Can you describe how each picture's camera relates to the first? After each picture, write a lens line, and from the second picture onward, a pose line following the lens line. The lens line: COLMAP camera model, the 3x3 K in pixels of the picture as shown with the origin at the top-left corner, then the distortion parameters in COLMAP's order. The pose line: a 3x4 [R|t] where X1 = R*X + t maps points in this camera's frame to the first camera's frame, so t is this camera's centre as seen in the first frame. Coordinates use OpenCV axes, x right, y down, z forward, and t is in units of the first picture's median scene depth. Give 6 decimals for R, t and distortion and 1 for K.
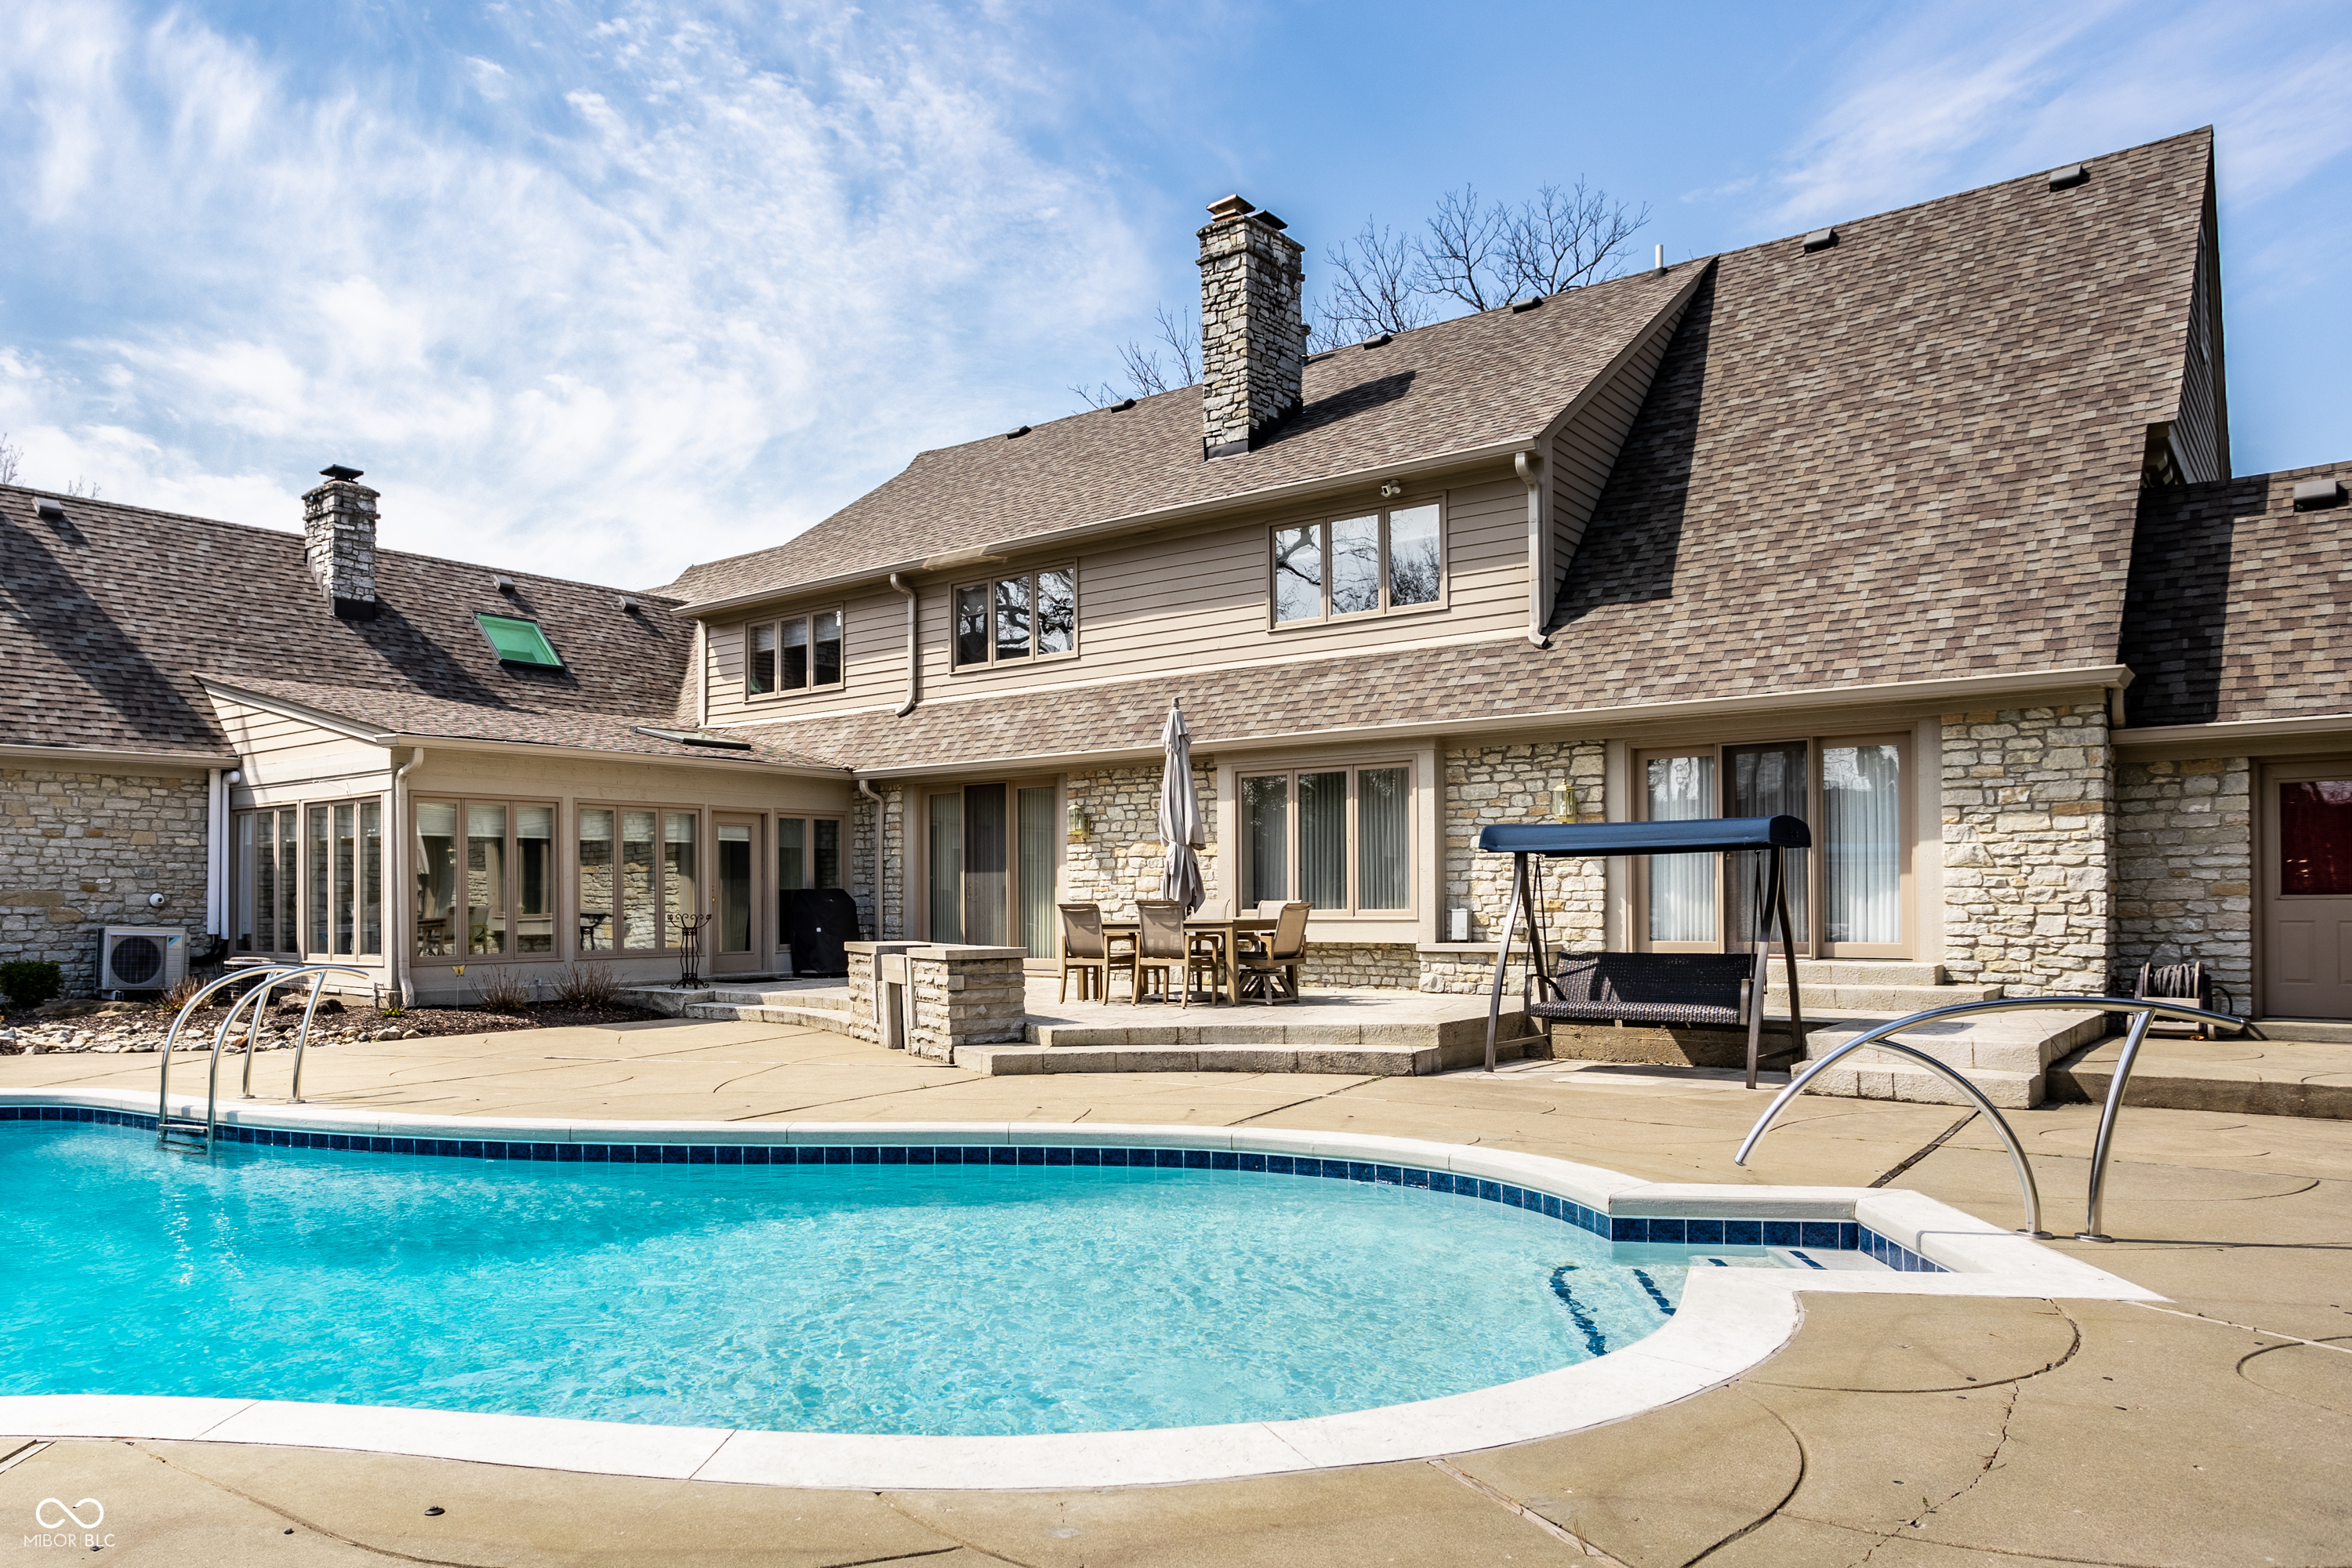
lens RADIAL K [[1421.1, 0, 1129.2], [0, 1421.1, 897.2], [0, 0, 1]] dist [0.002024, 0.011449]
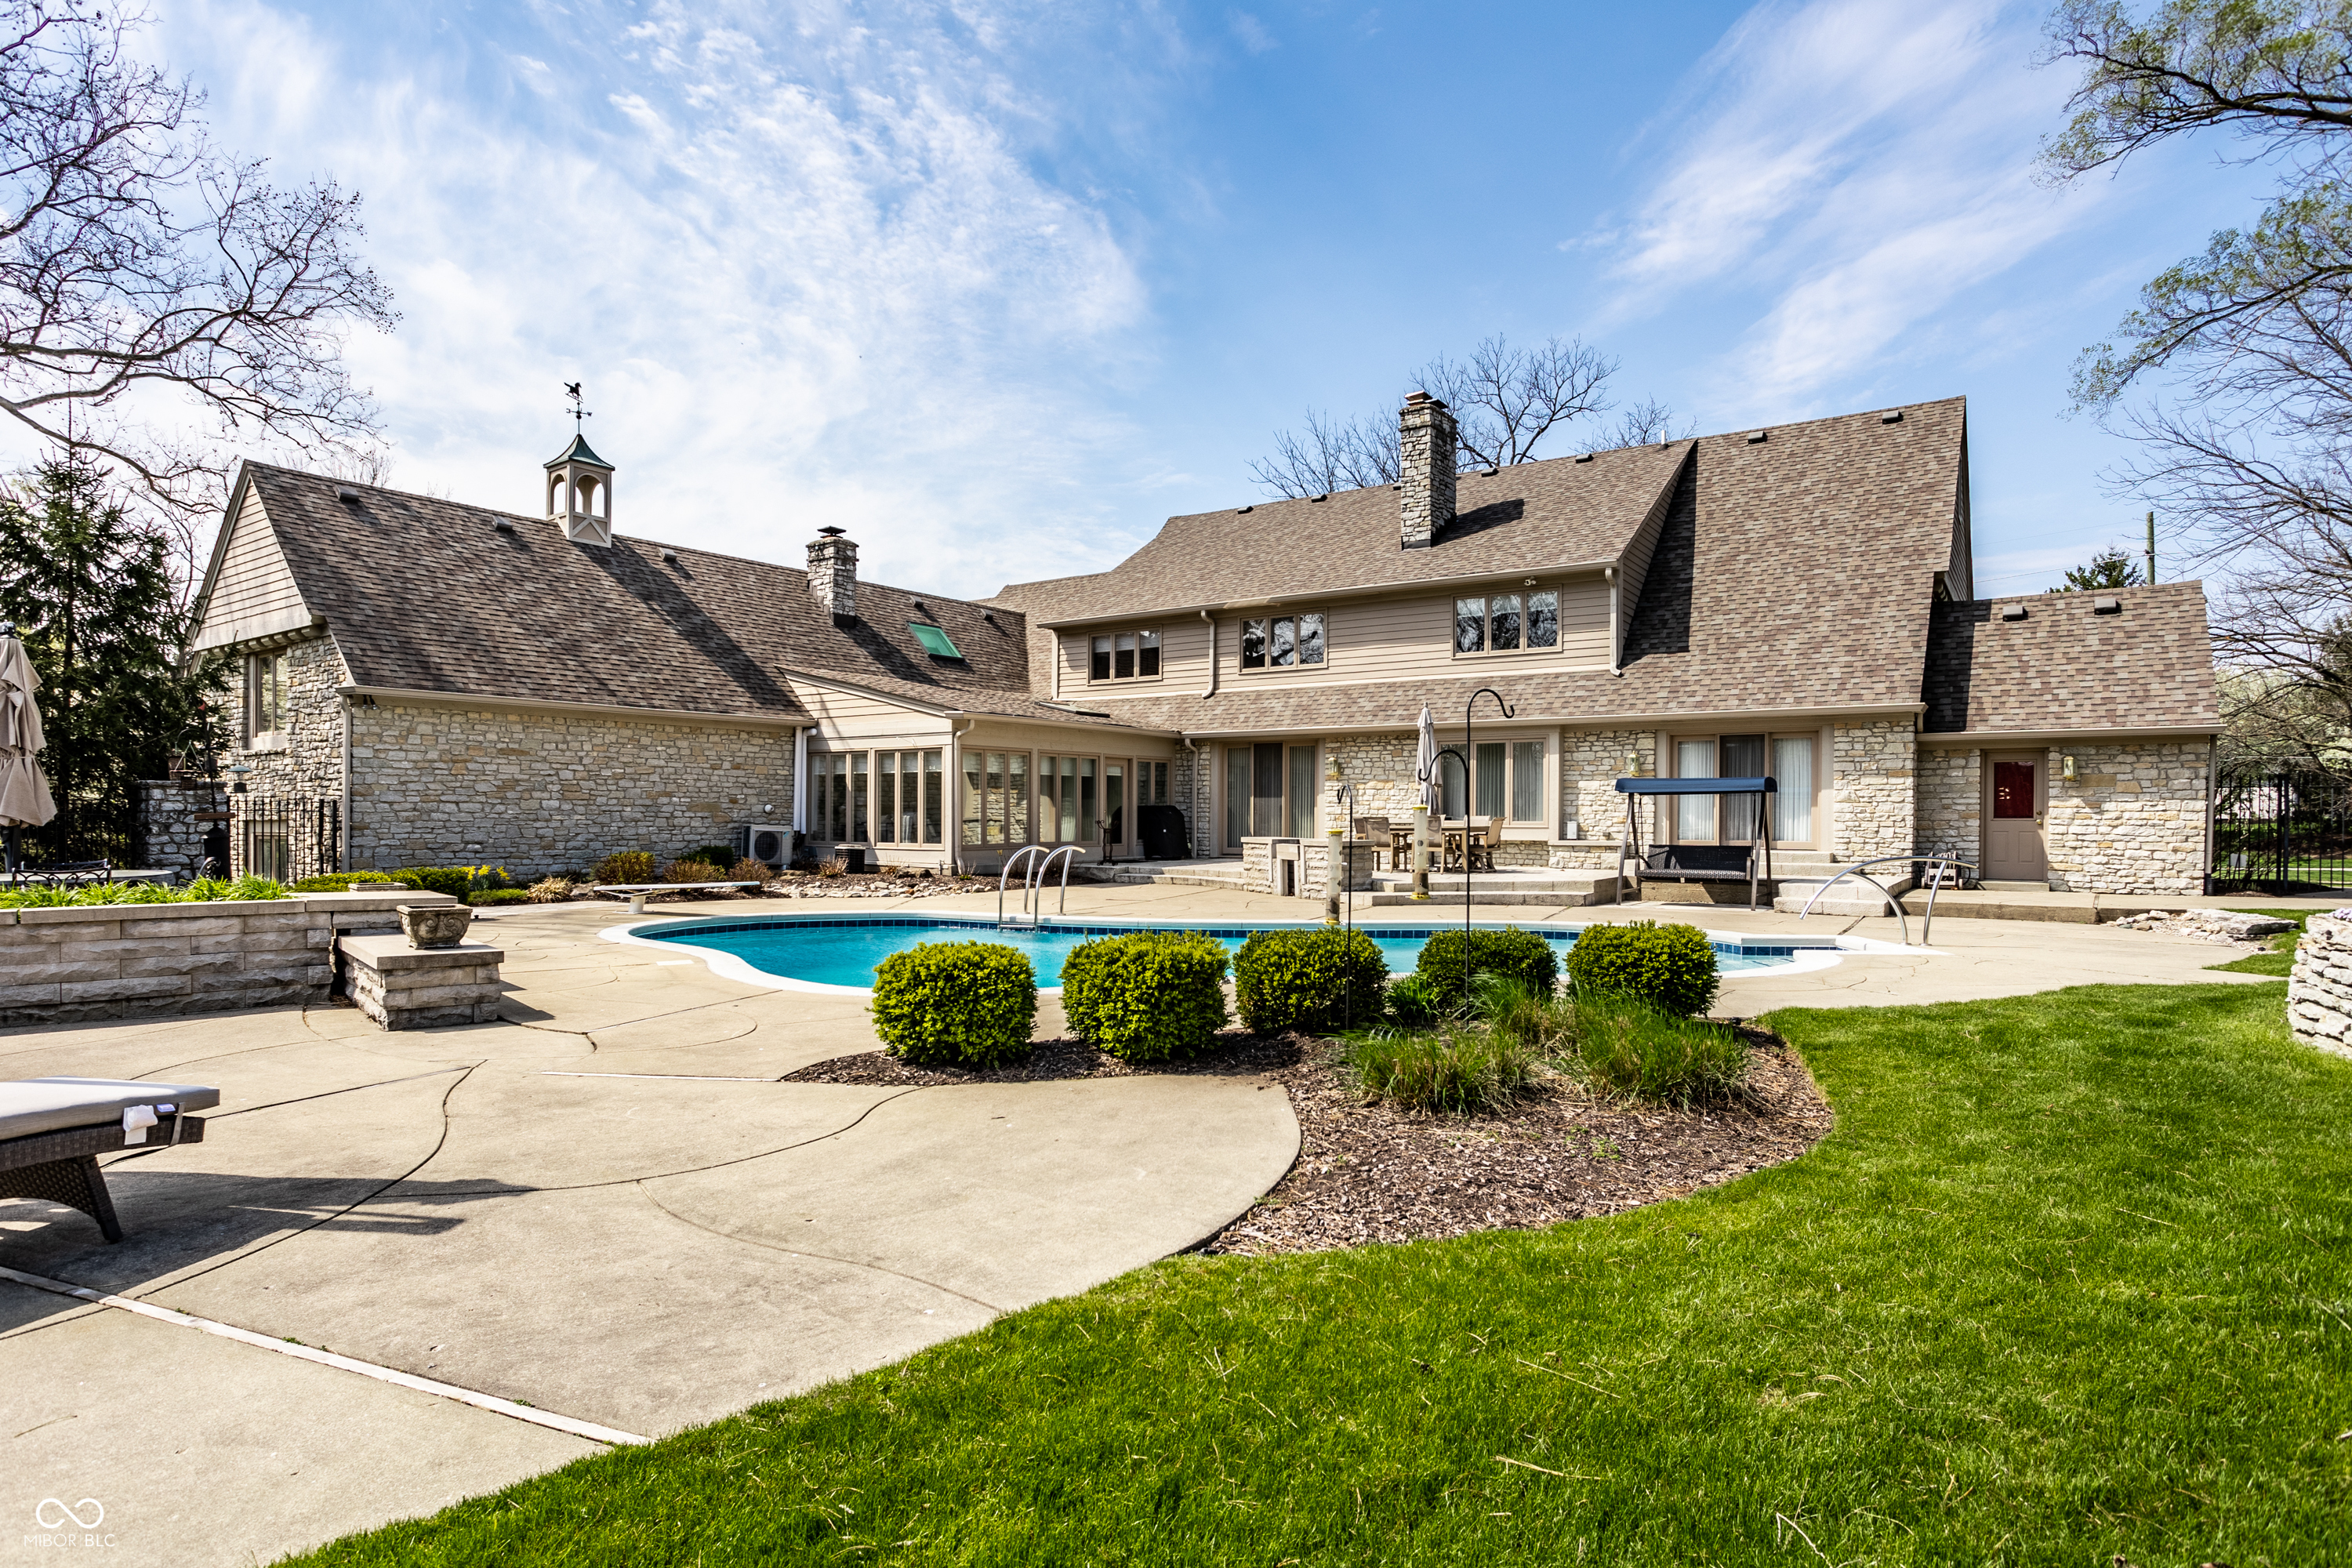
lens RADIAL K [[1194.5, 0, 1234.1], [0, 1194.5, 832.1], [0, 0, 1]] dist [0.007174, -0.003630]
pose [[0.993778, 0.008266, 0.111076, -0.315713], [-0.010188, 0.999808, 0.016745, 0.000349], [-0.110916, -0.017772, 0.993671, -0.396318]]
